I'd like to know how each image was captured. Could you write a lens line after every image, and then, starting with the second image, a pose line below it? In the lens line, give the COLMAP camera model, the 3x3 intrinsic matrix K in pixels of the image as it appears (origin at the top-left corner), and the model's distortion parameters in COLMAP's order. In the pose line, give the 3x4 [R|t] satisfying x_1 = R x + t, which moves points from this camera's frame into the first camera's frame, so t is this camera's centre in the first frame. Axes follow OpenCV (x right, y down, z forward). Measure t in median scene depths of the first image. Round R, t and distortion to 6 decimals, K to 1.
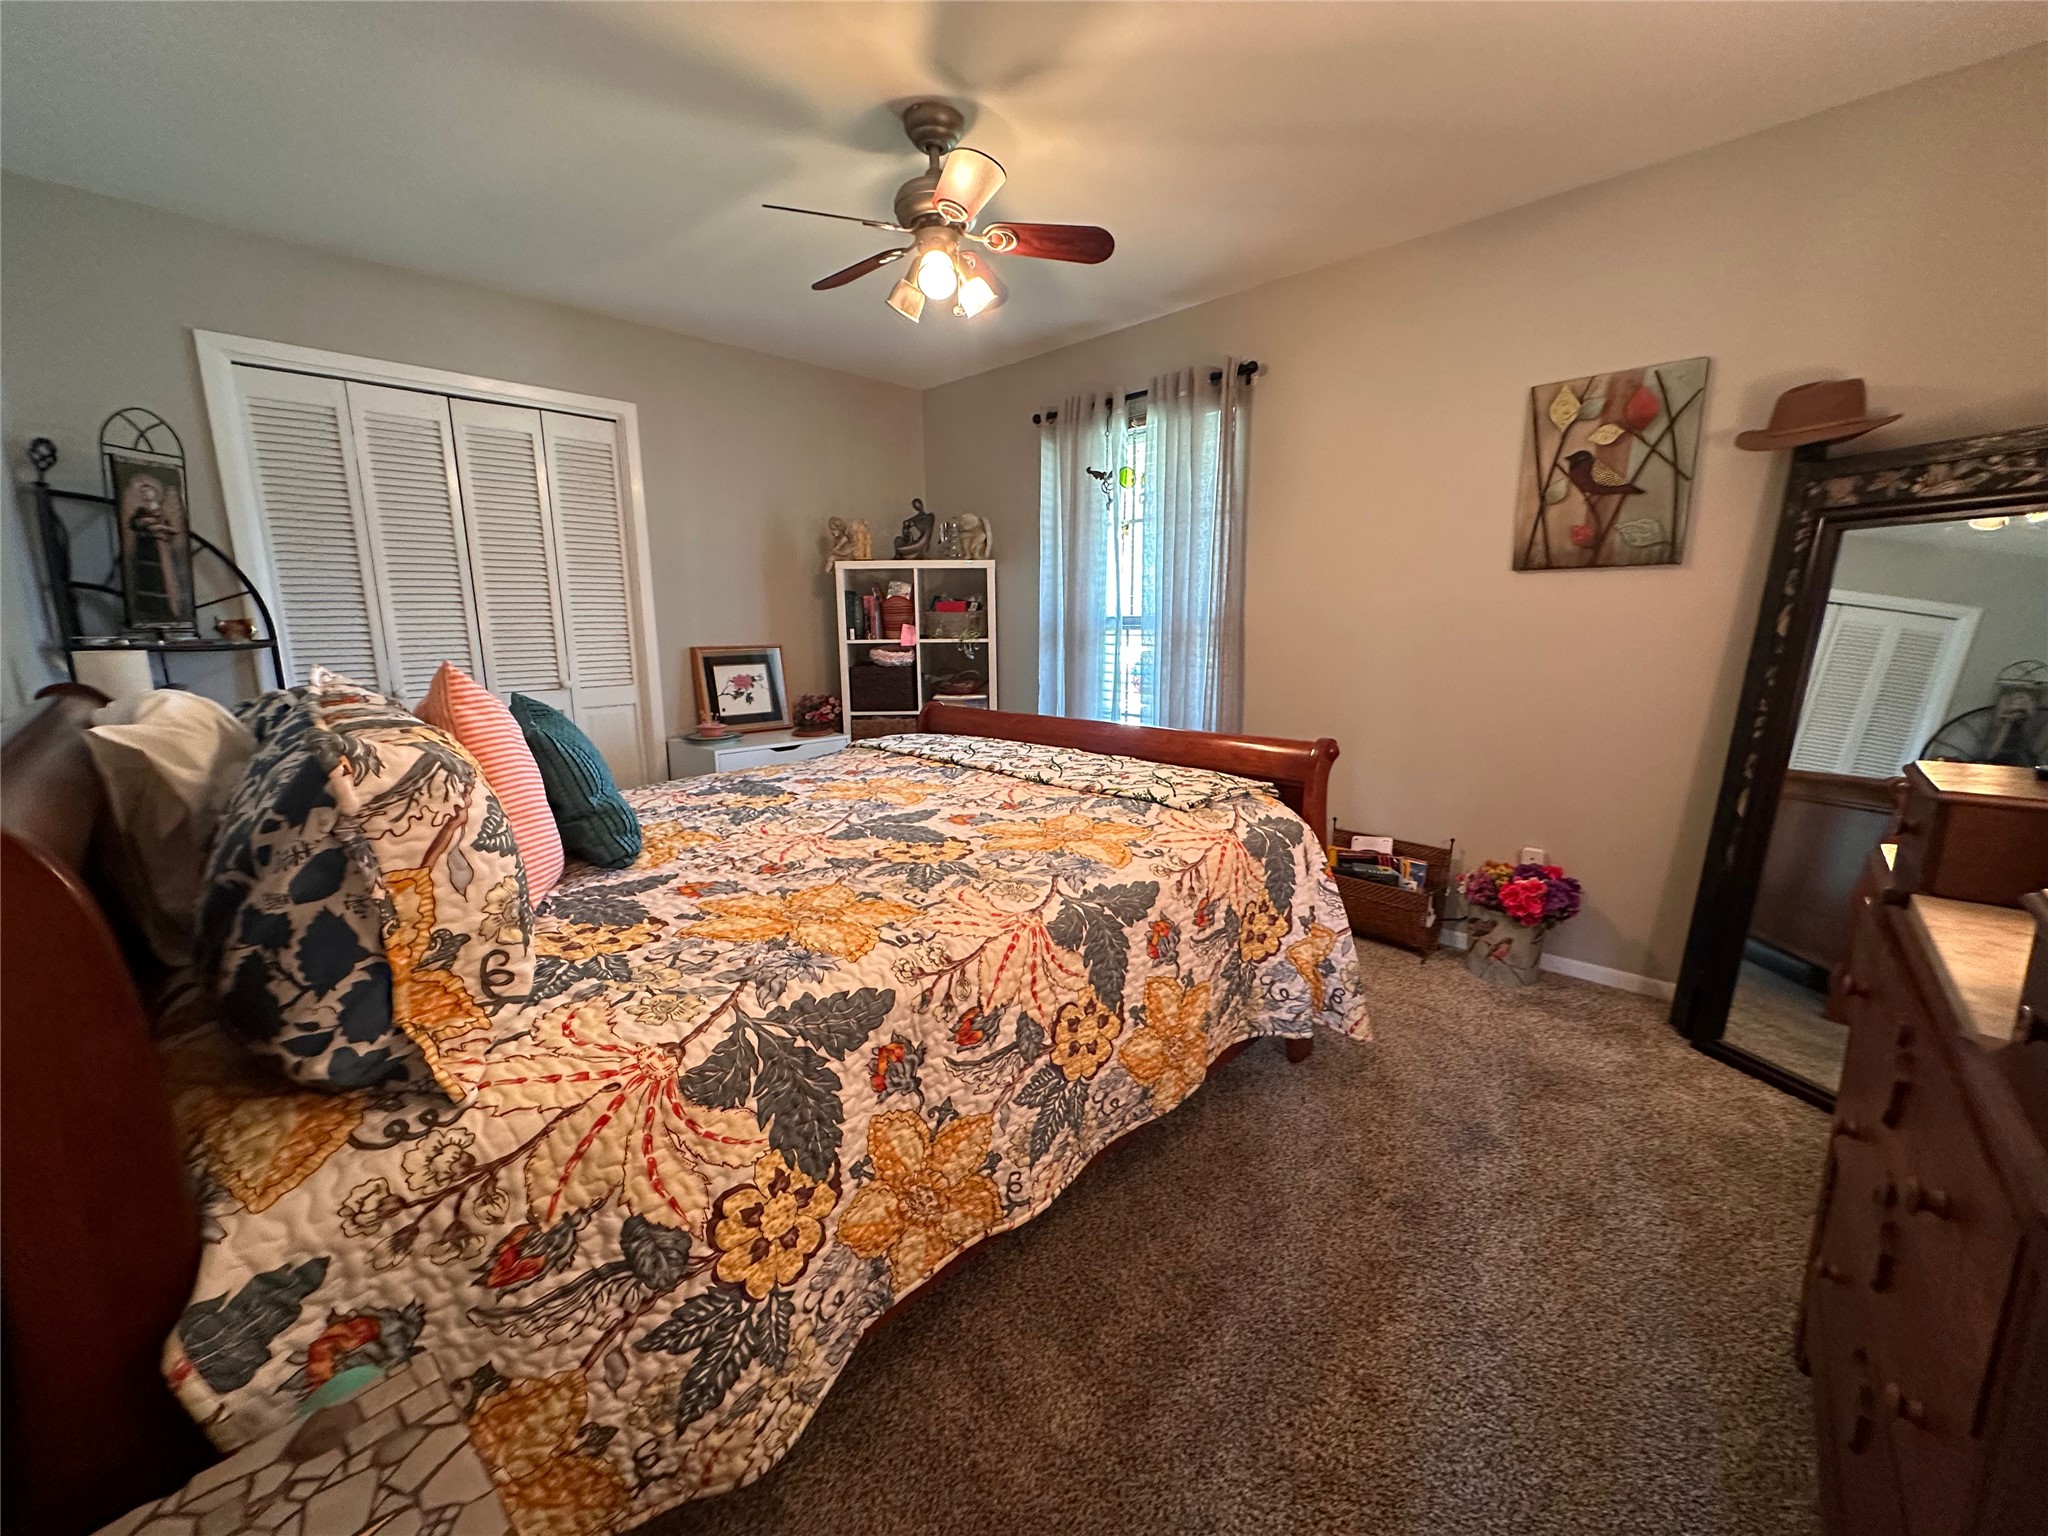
lens RADIAL K [[816.6, 0, 1019.6], [0, 816.6, 774.0], [0, 0, 1]] dist [-0.002615, 0.000150]
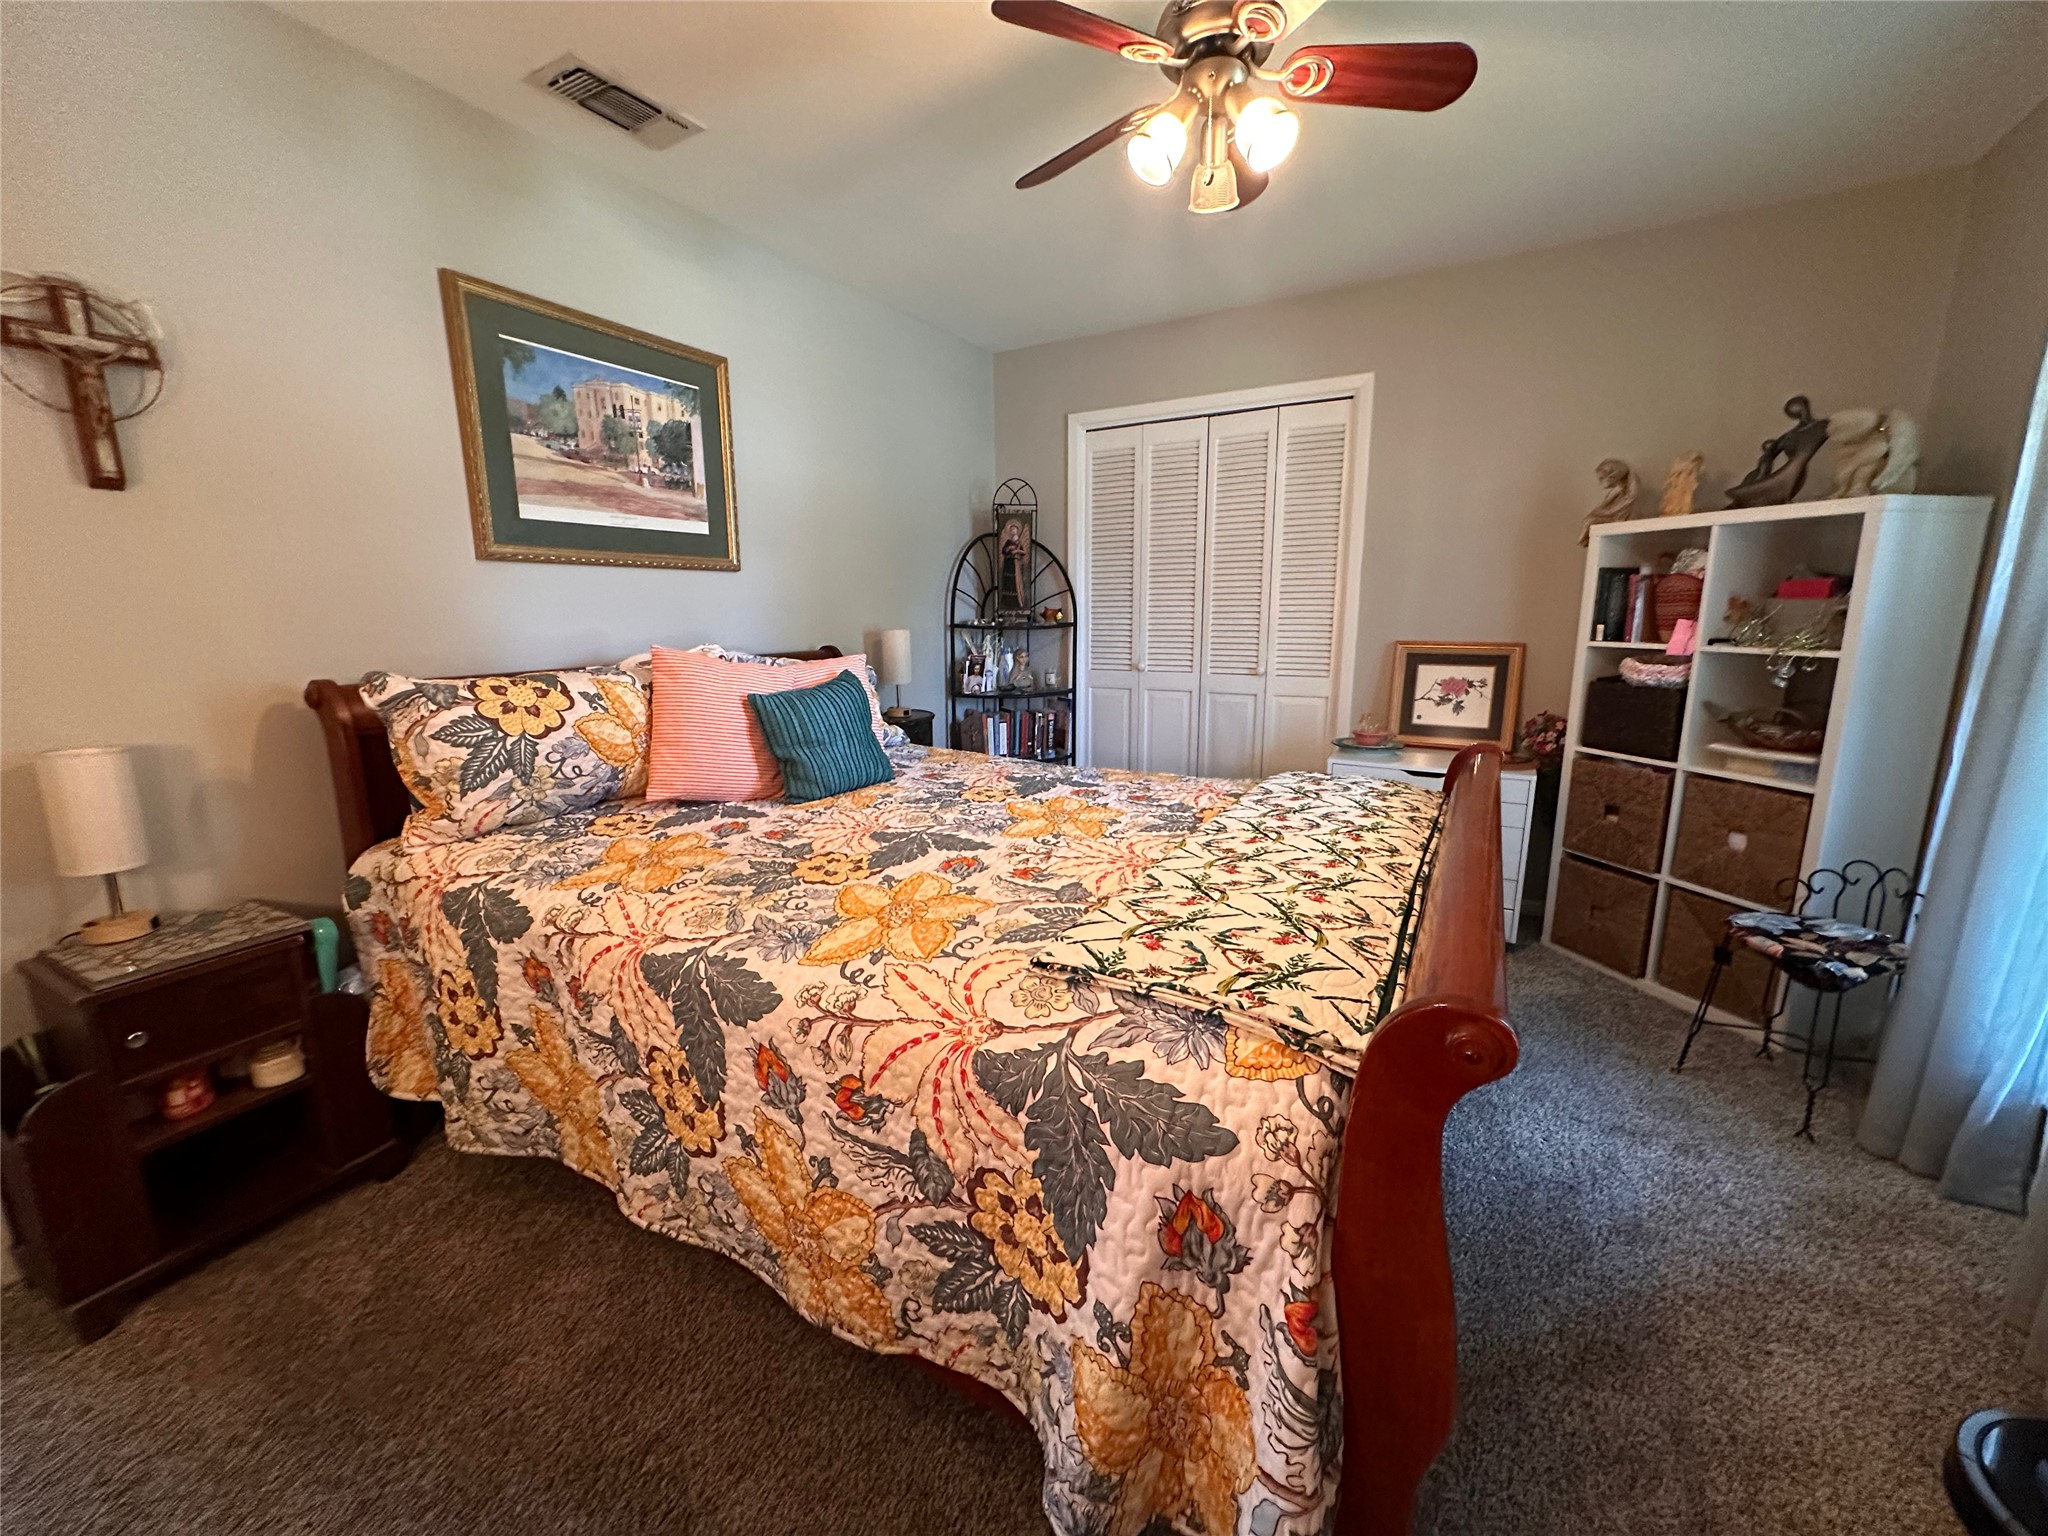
lens RADIAL K [[816.6, 0, 1020.4], [0, 816.6, 765.8], [0, 0, 1]] dist [-0.002615, 0.000150]
pose [[0.243436, 0.193750, -0.950368, 0.568938], [-0.175020, 0.972535, 0.153438, -0.142693], [0.953995, 0.128981, 0.270660, 0.639145]]
